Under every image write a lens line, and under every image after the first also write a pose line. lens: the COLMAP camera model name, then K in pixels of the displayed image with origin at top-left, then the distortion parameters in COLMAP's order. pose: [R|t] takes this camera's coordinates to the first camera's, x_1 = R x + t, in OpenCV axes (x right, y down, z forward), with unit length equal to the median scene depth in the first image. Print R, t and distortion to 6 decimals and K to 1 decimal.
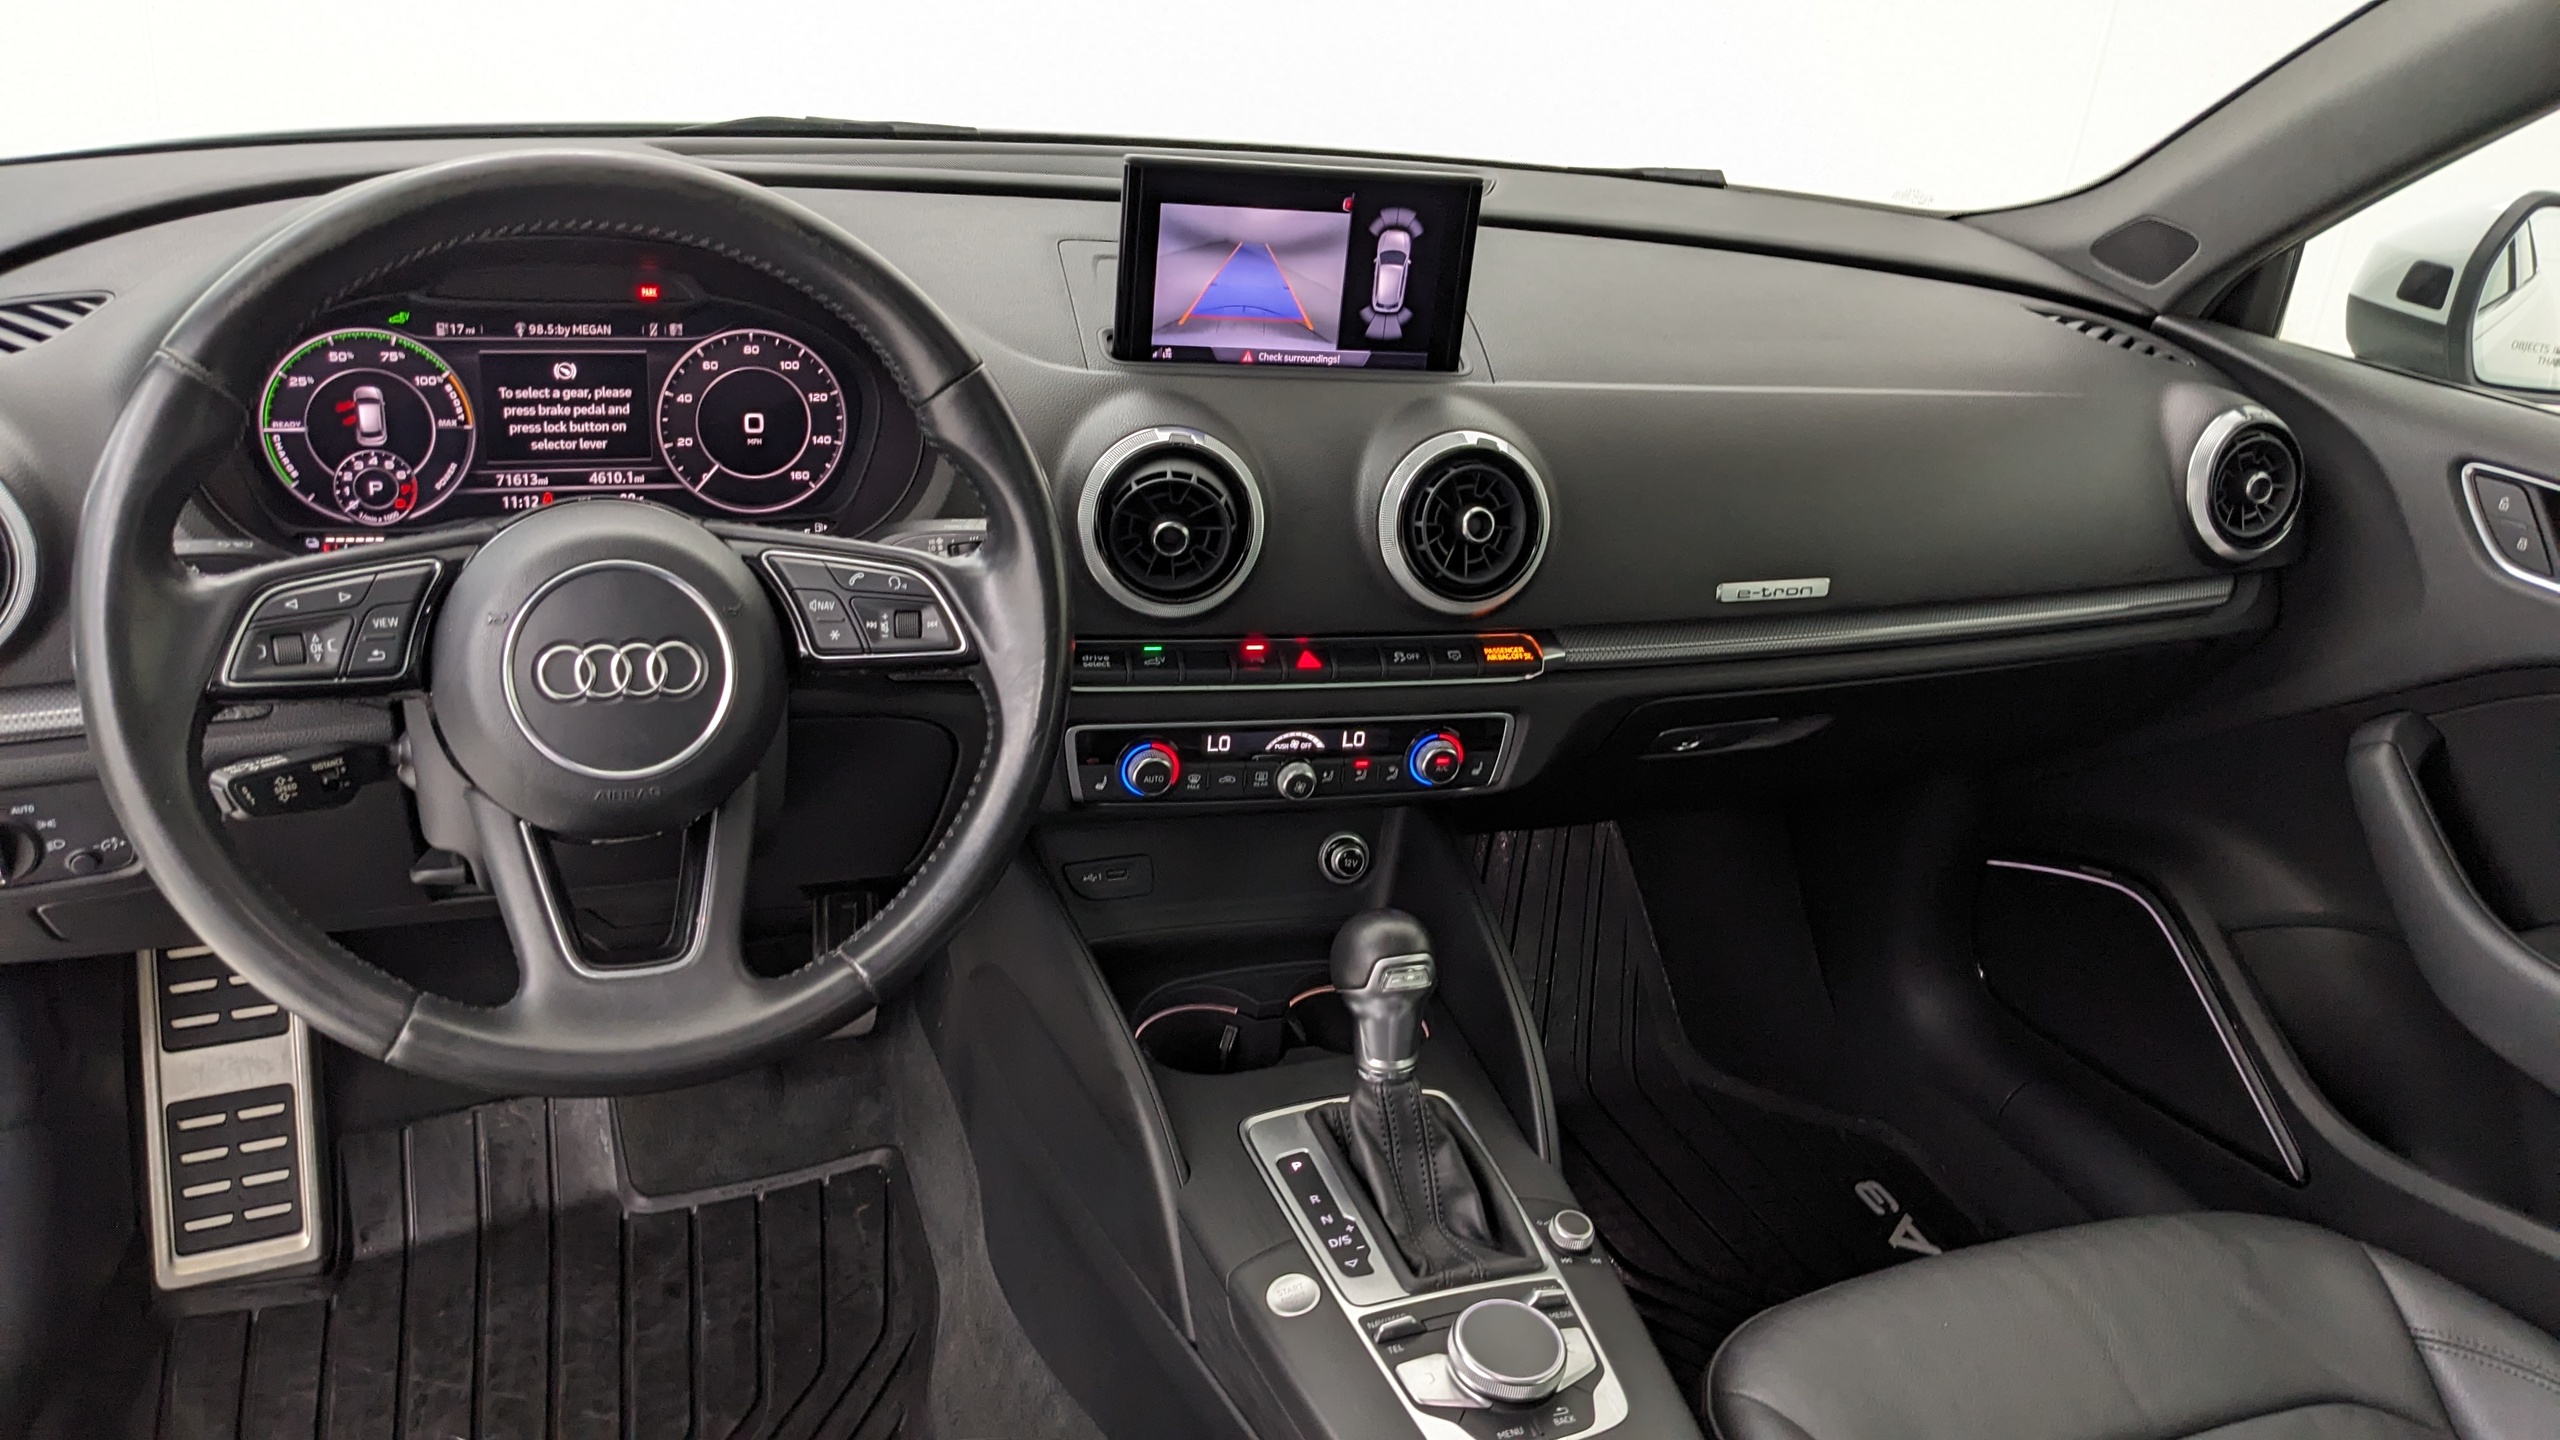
lens RADIAL K [[2073.2, 0, 1306.9], [0, 2073.2, 712.0], [0, 0, 1]] dist [0.059615, -0.101622]
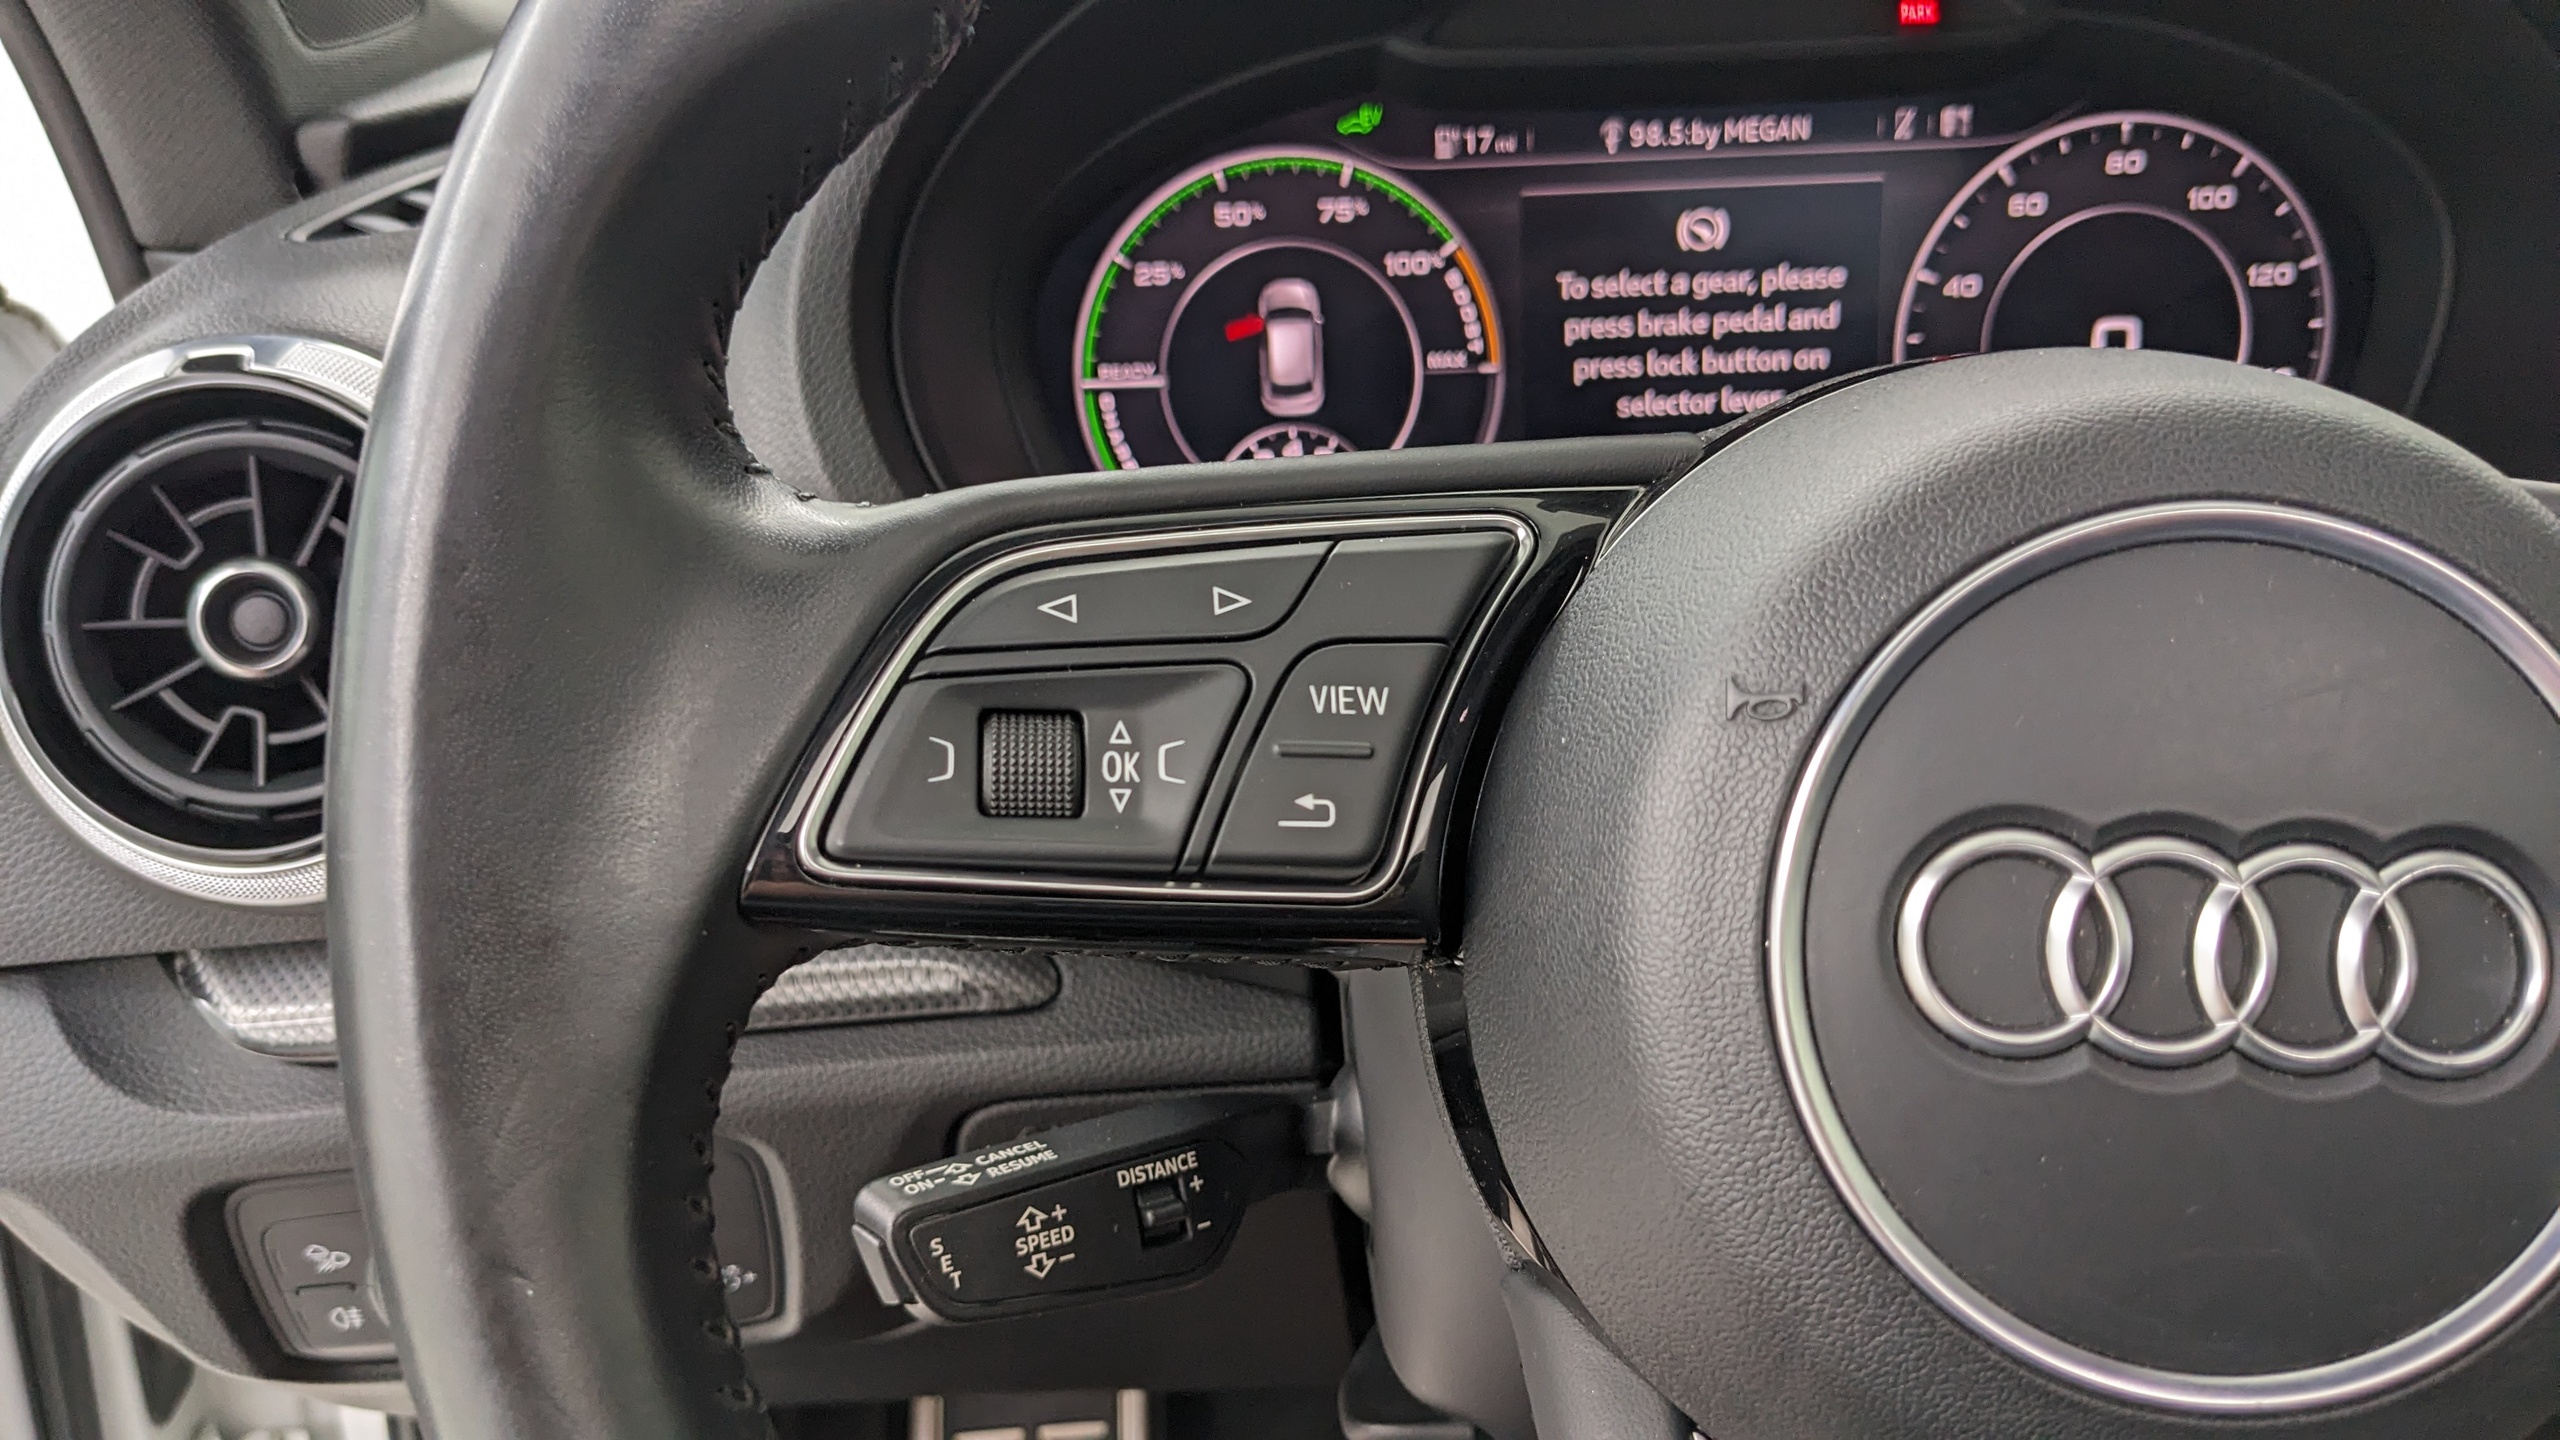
lens RADIAL K [[2073.2, 0, 1264.4], [0, 2073.2, 774.4], [0, 0, 1]] dist [0.059615, -0.101622]
pose [[0.925448, 0.003243, -0.378862, -0.266355], [-0.034290, 0.996577, -0.075229, -0.013579], [0.377321, 0.082611, 0.922391, 0.555253]]
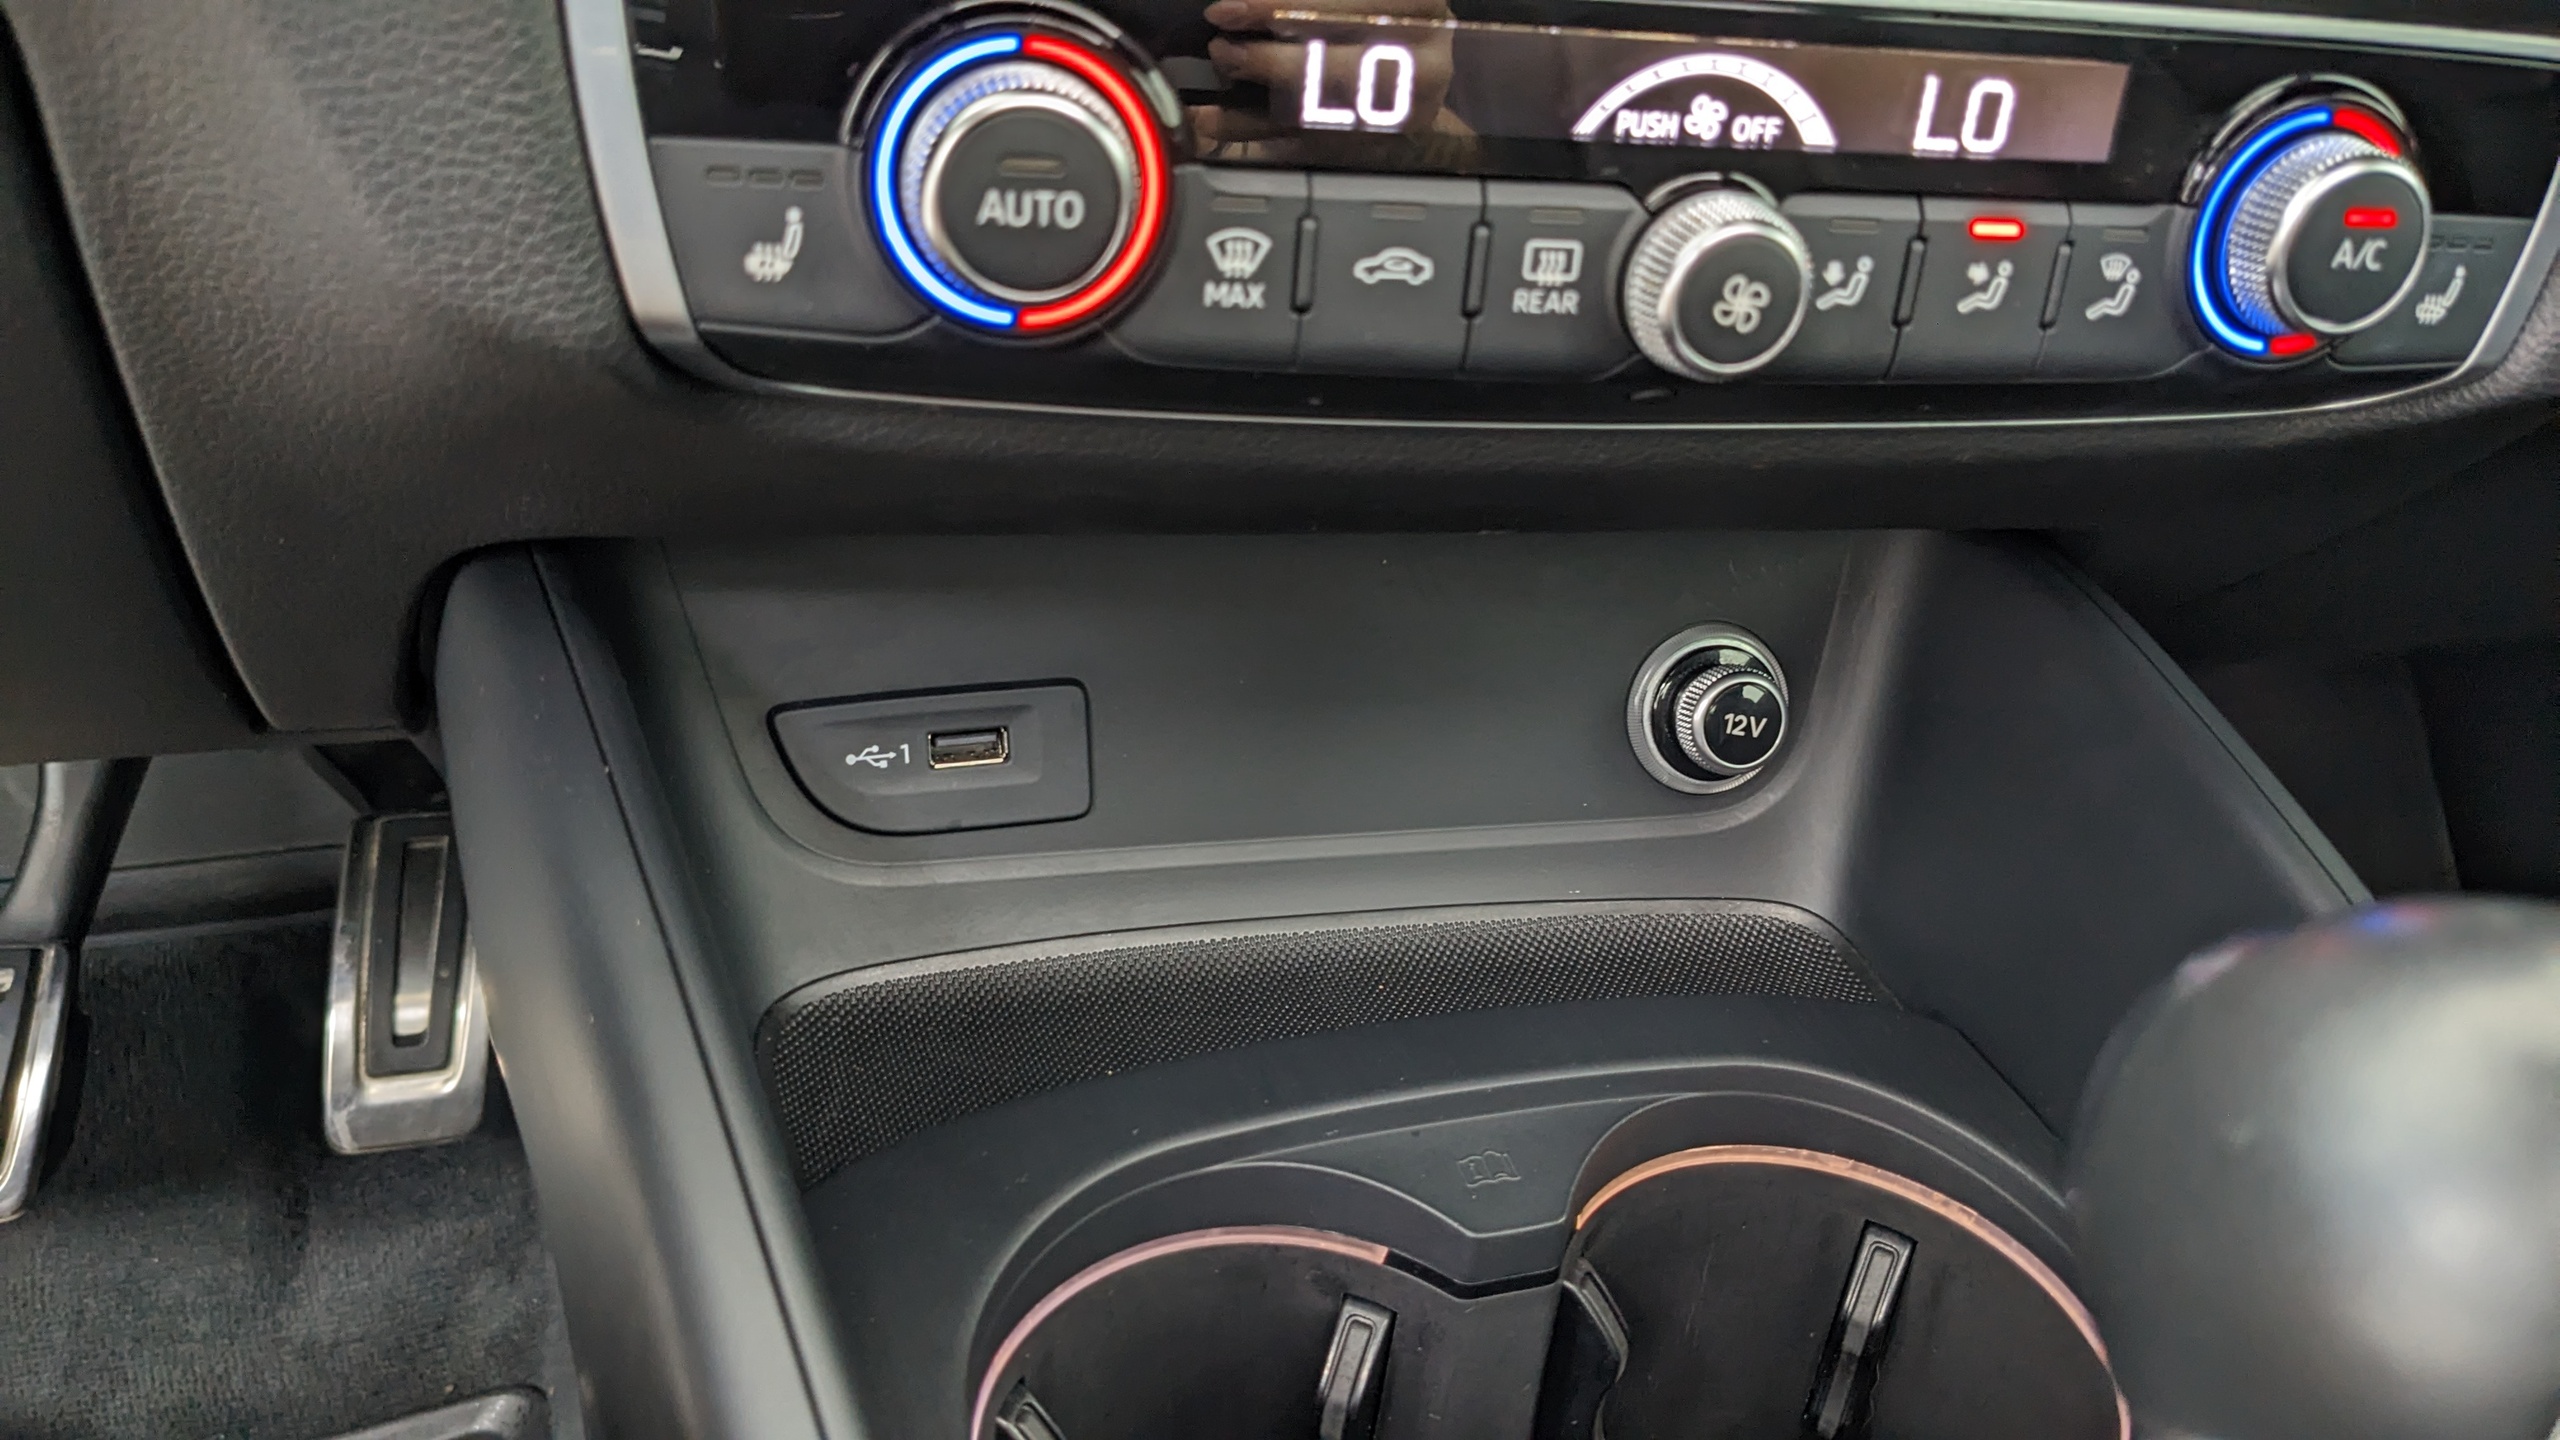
lens RADIAL K [[2073.2, 0, 1260.3], [0, 2073.2, 724.6], [0, 0, 1]] dist [0.059615, -0.101622]
pose [[0.999201, 0.013202, -0.037725, -0.045458], [-0.012049, 0.999458, 0.030645, 0.076268], [0.038109, -0.030166, 0.998818, 0.821103]]
